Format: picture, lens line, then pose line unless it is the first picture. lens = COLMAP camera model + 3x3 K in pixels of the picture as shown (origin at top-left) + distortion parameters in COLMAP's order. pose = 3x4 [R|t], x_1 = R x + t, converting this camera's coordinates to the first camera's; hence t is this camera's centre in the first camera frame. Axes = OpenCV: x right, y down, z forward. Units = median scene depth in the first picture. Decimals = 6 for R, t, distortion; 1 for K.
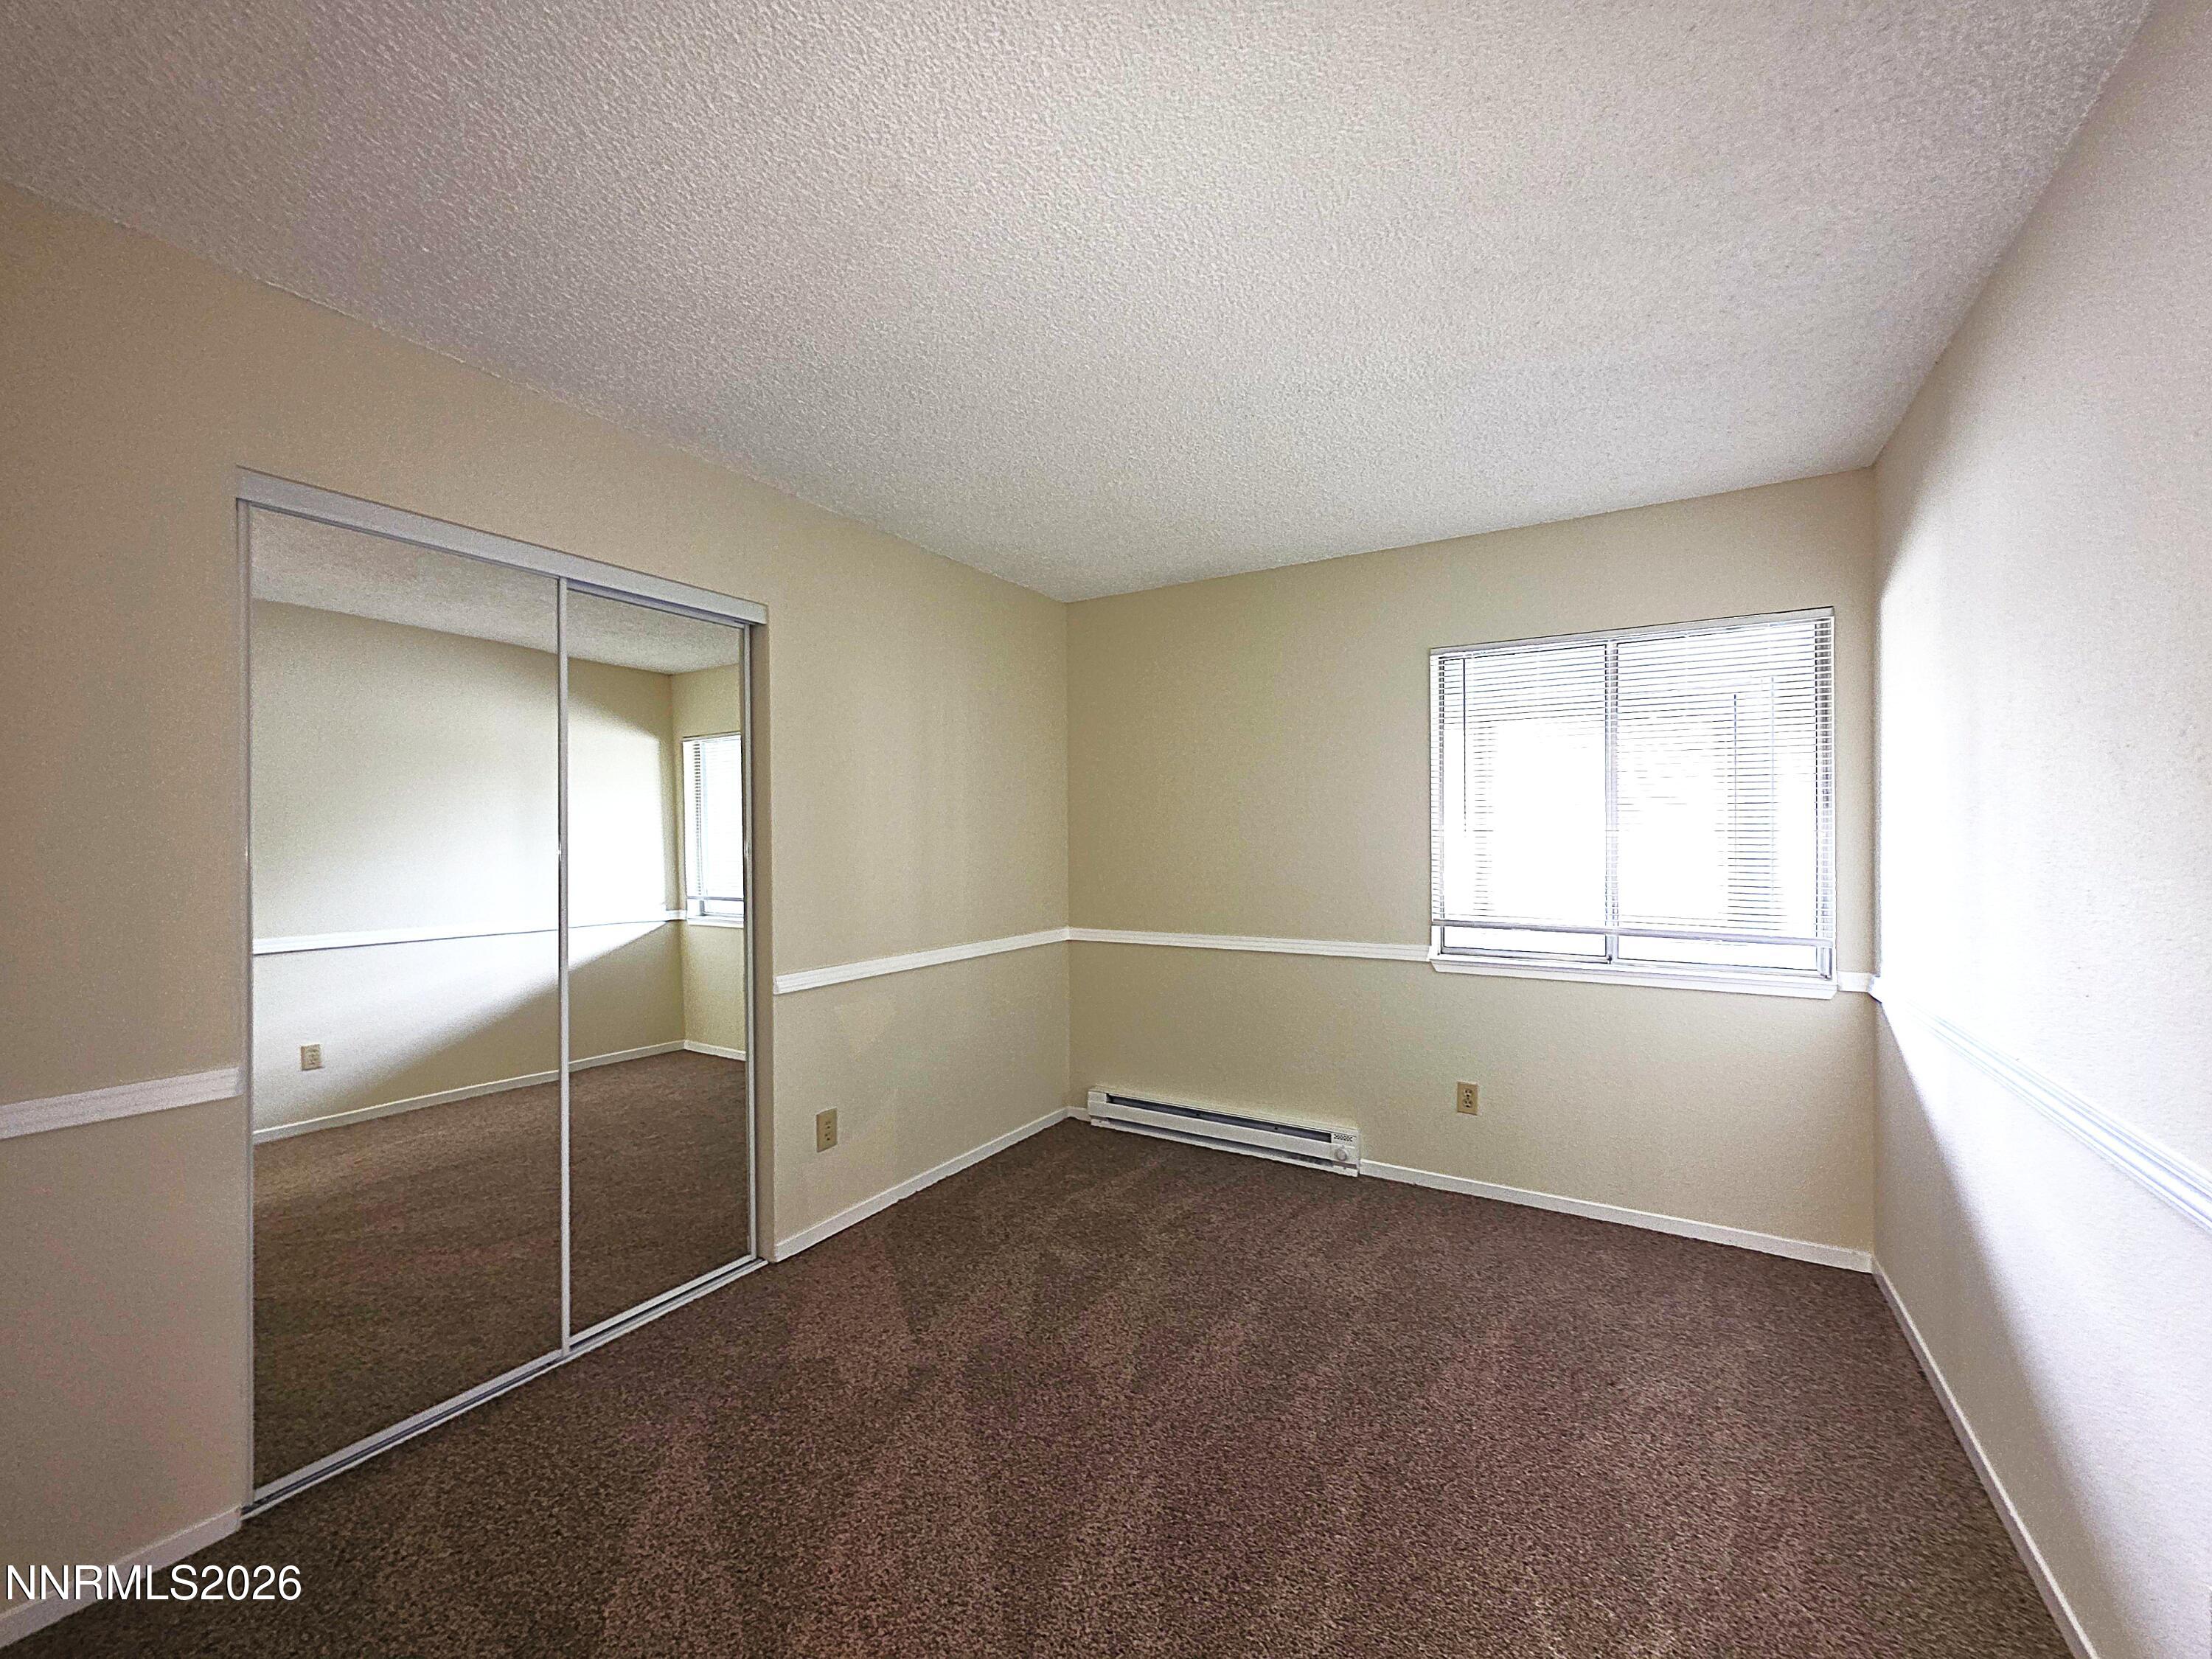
lens RADIAL K [[882.1, 0, 1103.0], [0, 882.1, 842.7], [0, 0, 1]] dist [0.002063, -0.000712]
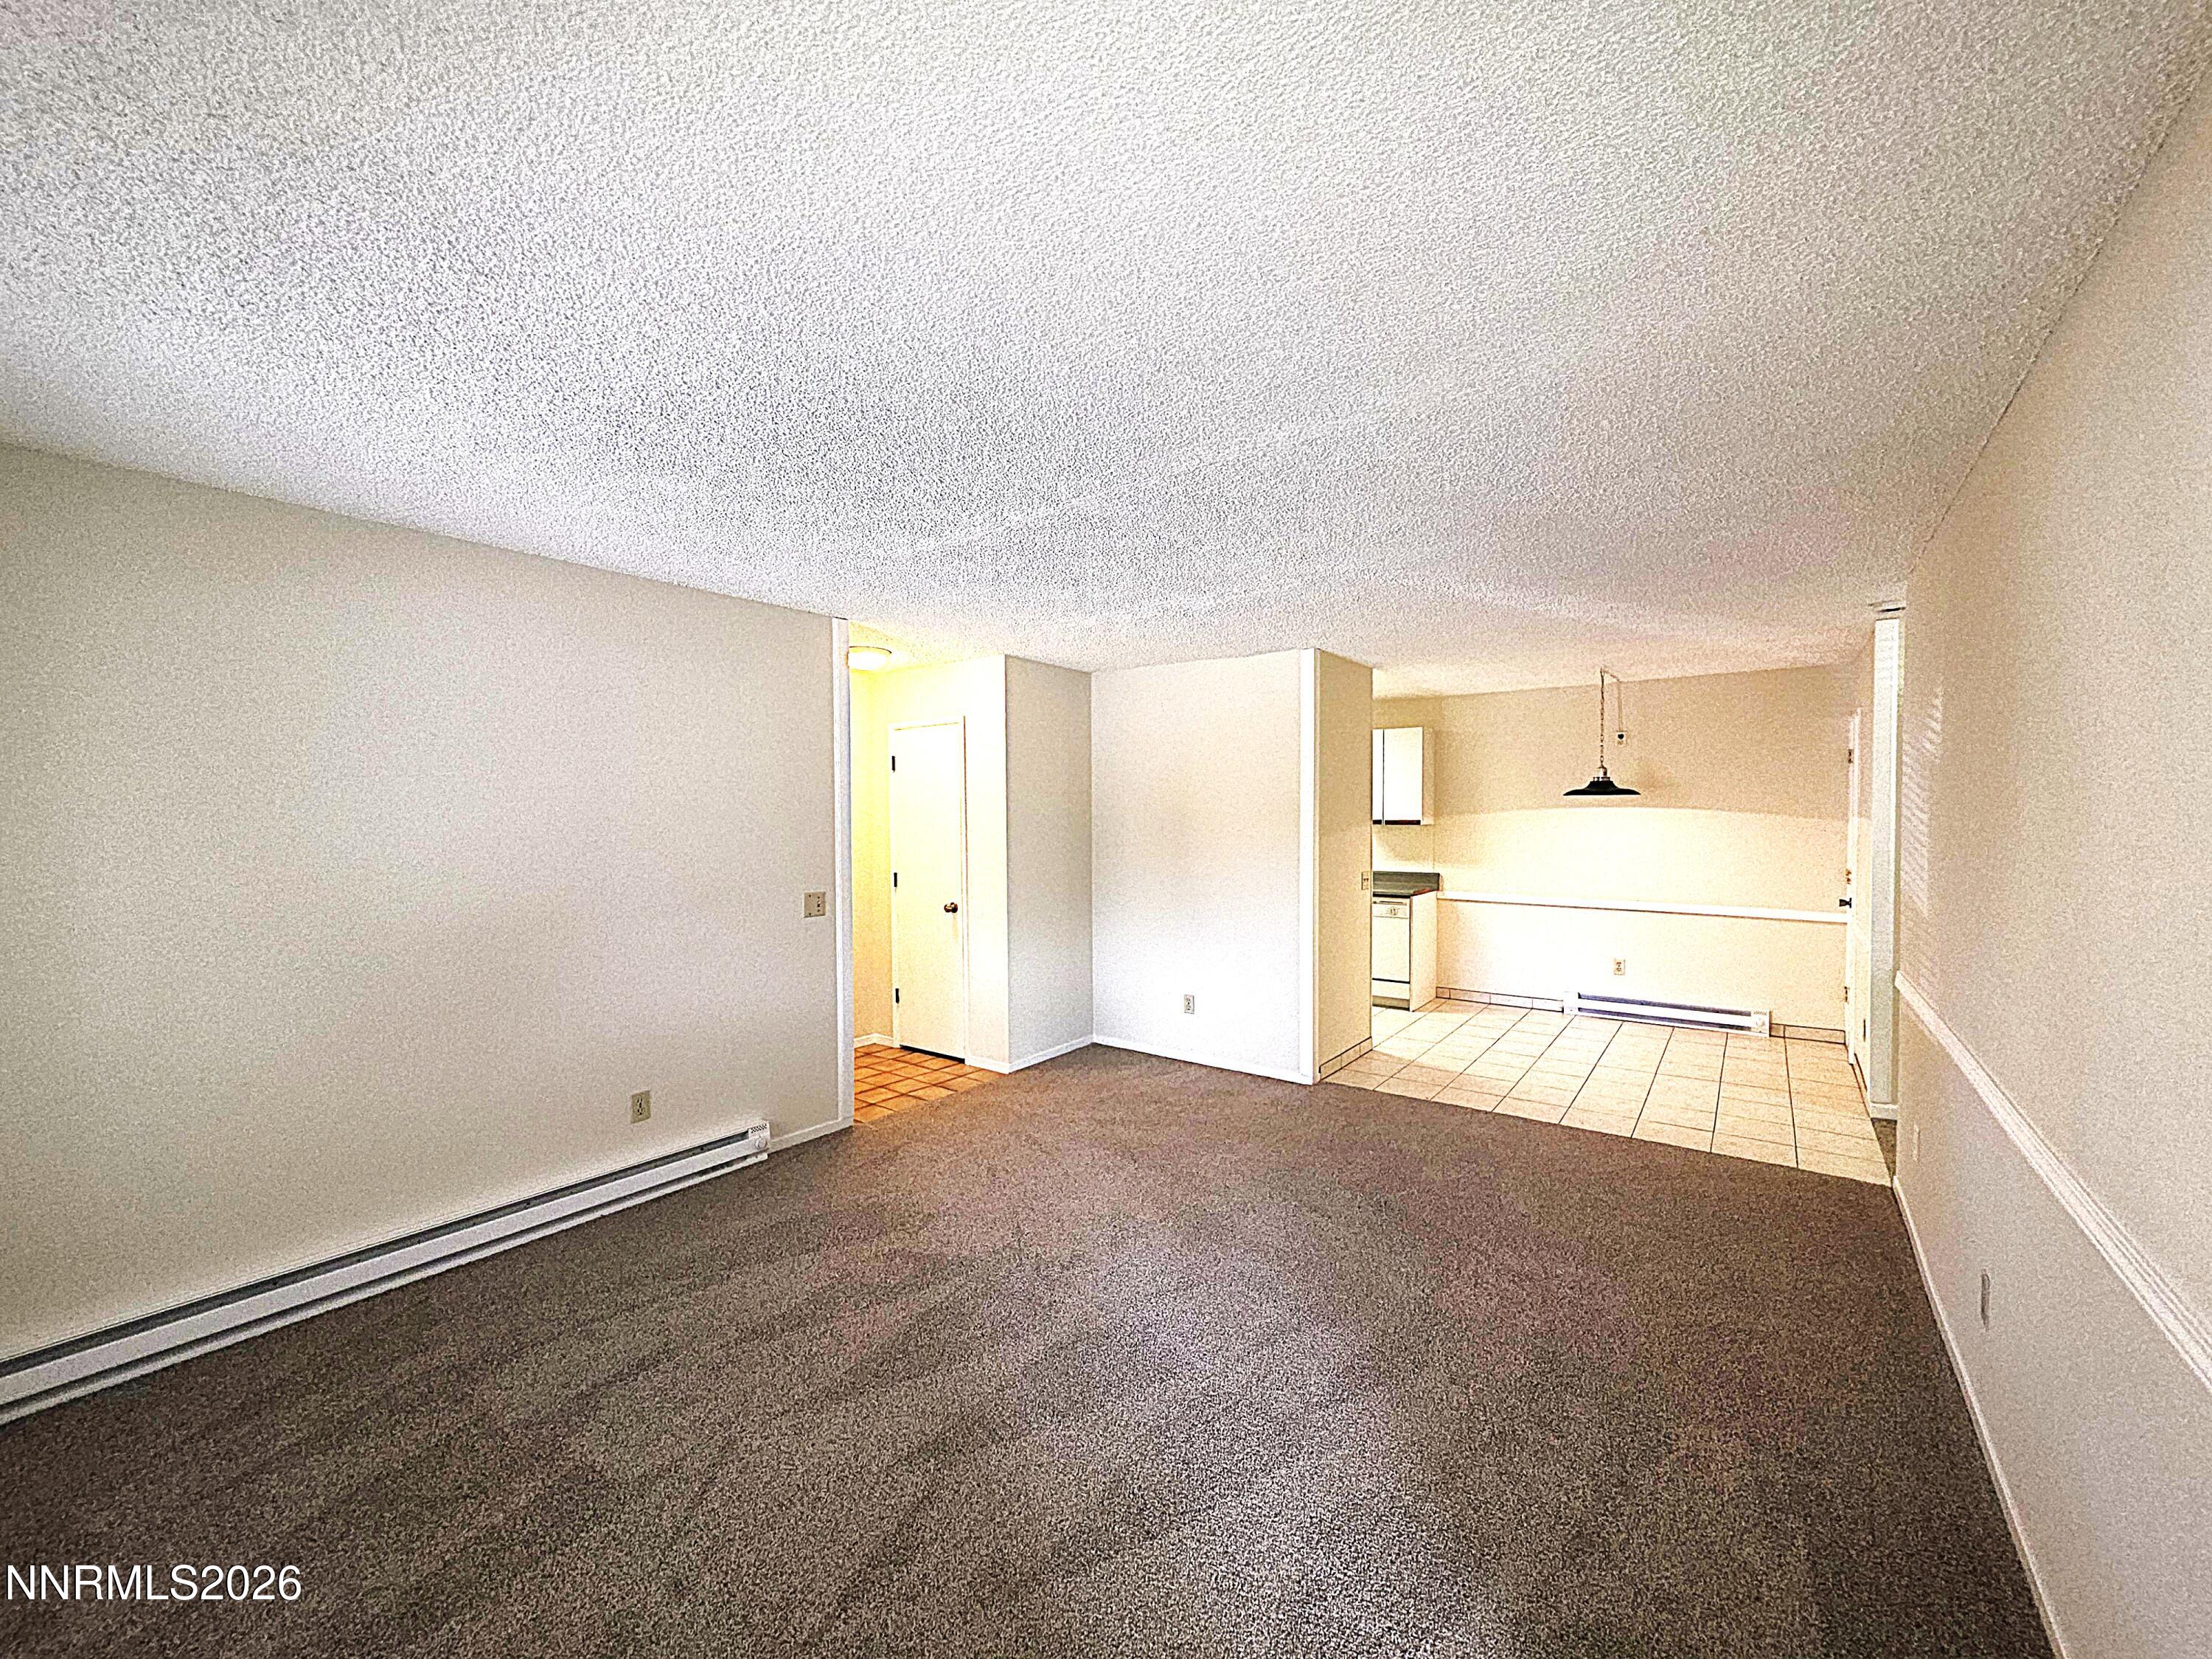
lens RADIAL K [[882.1, 0, 1112.7], [0, 882.1, 841.4], [0, 0, 1]] dist [0.002063, -0.000712]
pose [[0.079584, -0.035073, 0.996211, -0.734217], [-0.008517, 0.999320, 0.035863, -0.053968], [-0.996792, -0.011339, 0.079231, 0.484163]]
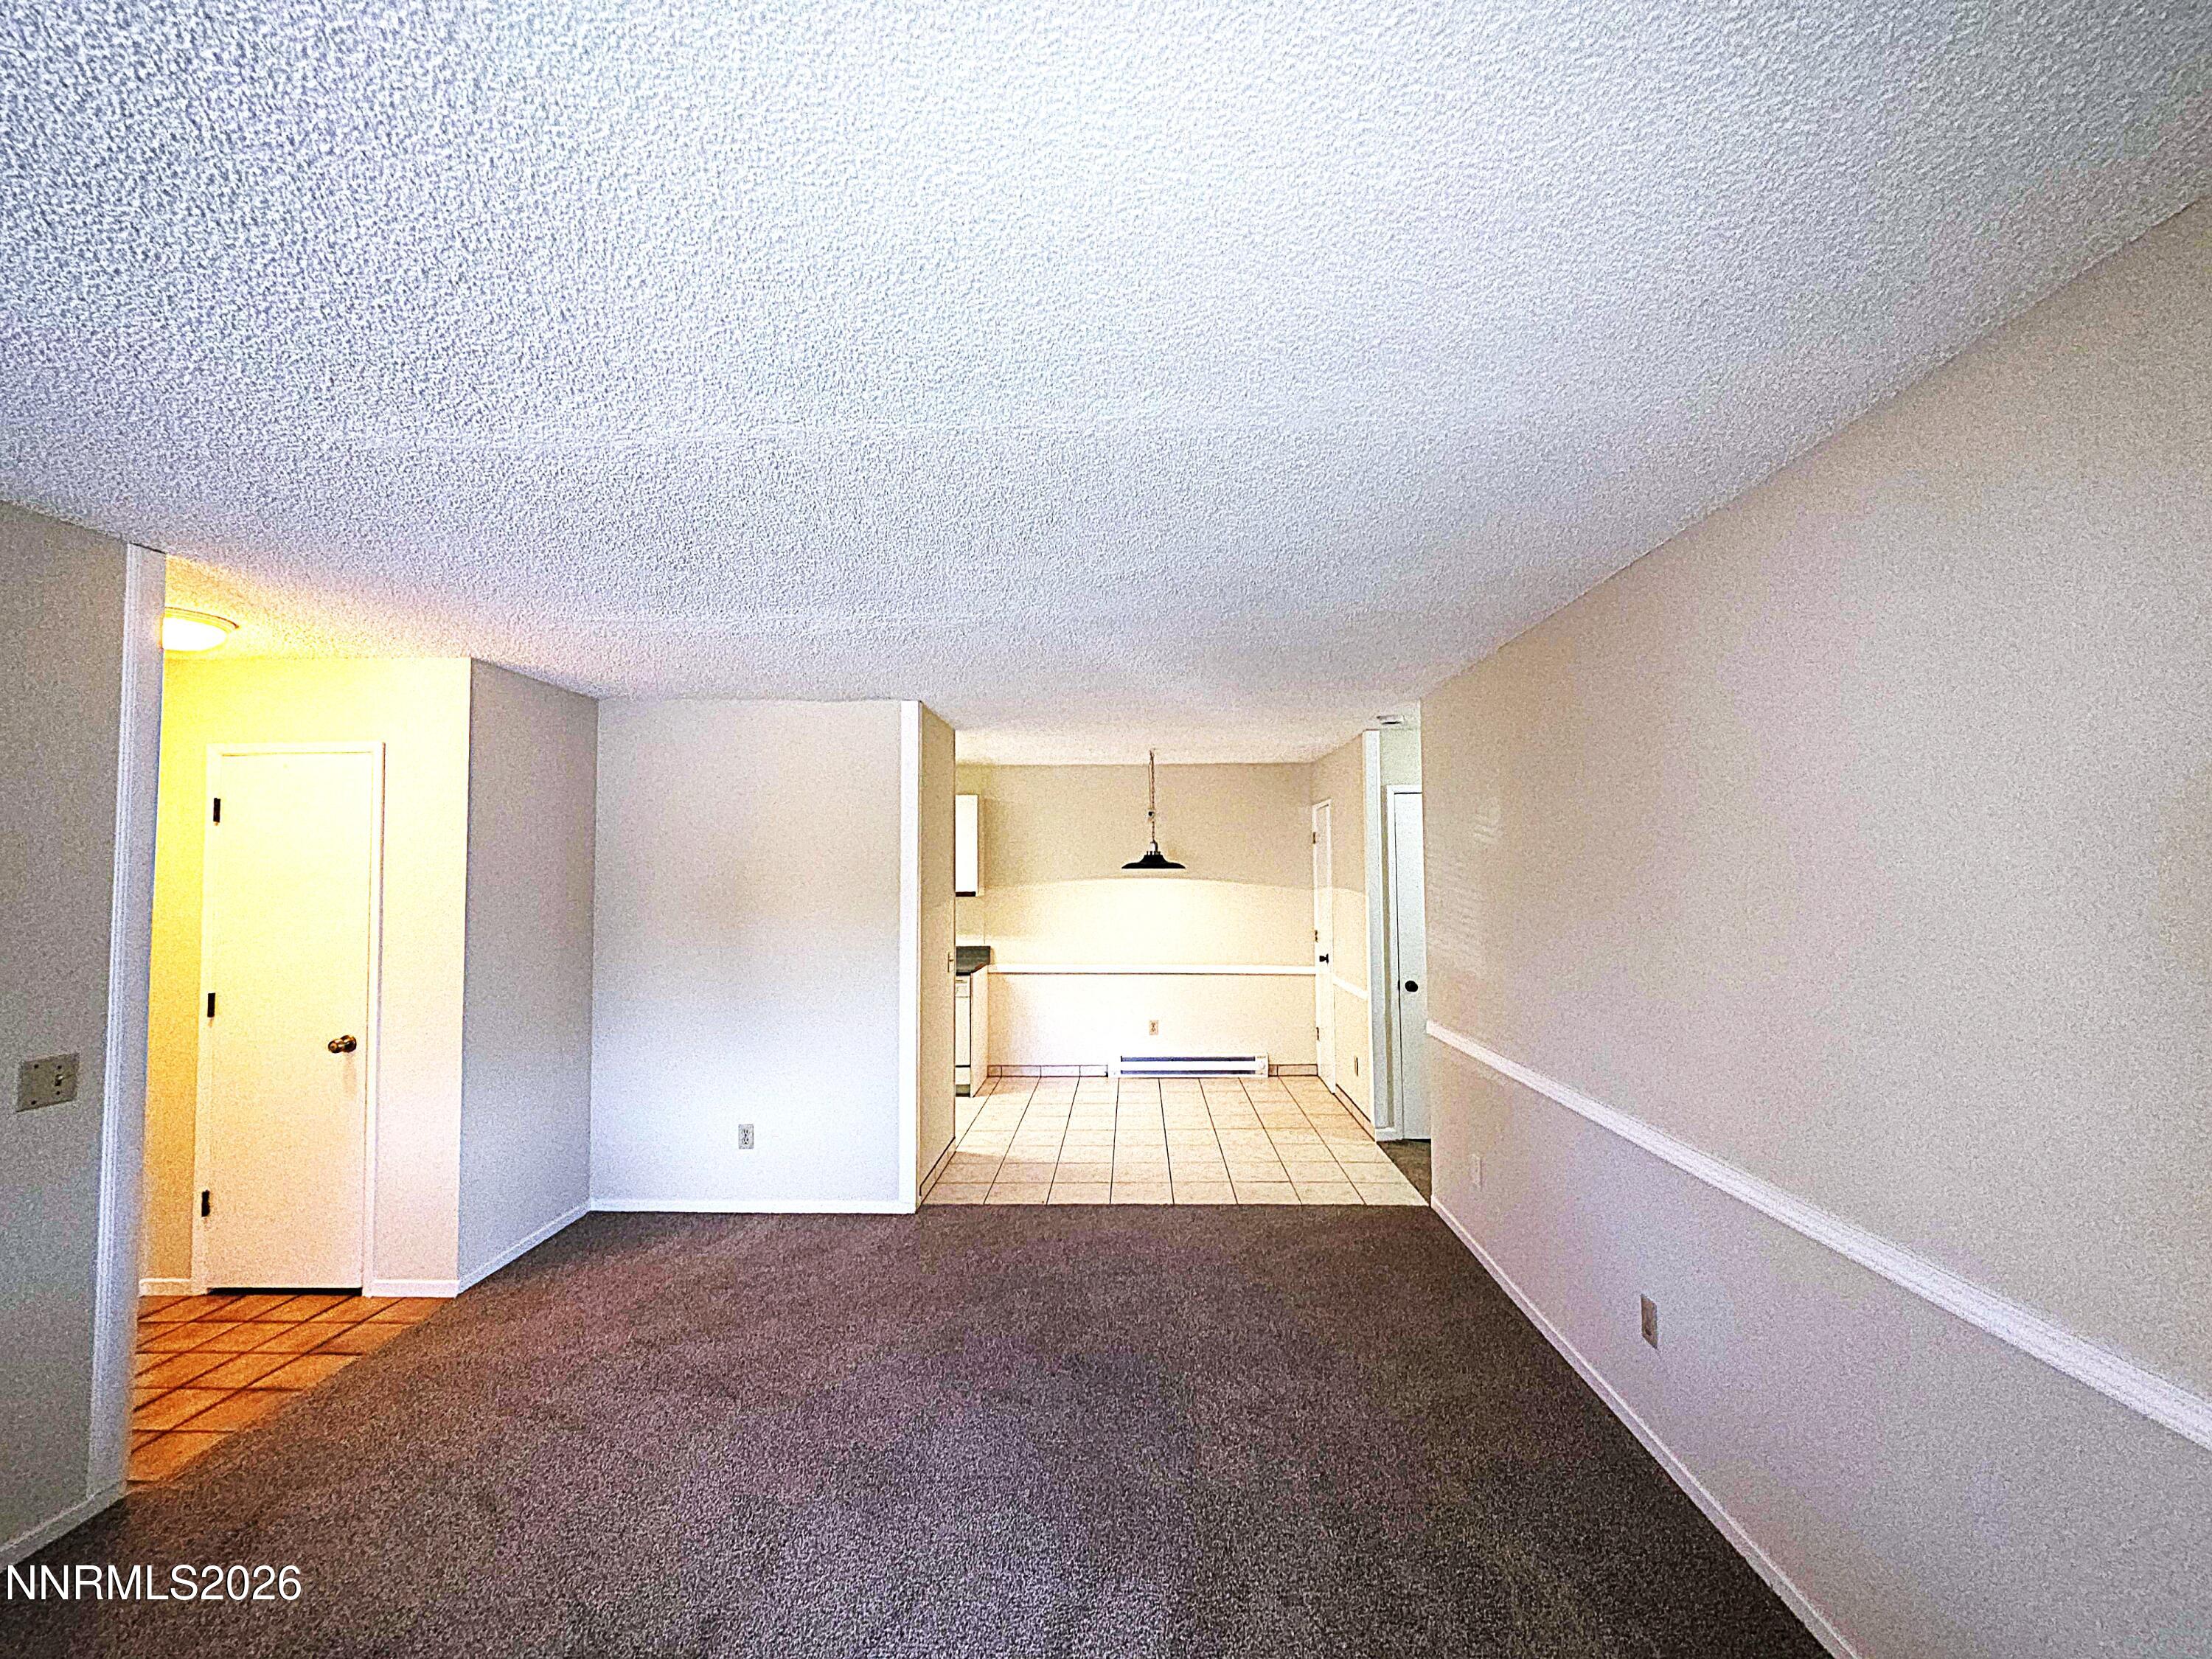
lens RADIAL K [[882.1, 0, 1119.8], [0, 882.1, 842.6], [0, 0, 1]] dist [0.002063, -0.000712]
pose [[-0.511785, 0.028253, 0.858649, -0.503876], [-0.008913, 0.999231, -0.038191, -0.071184], [-0.859068, -0.027199, -0.511139, 0.649066]]
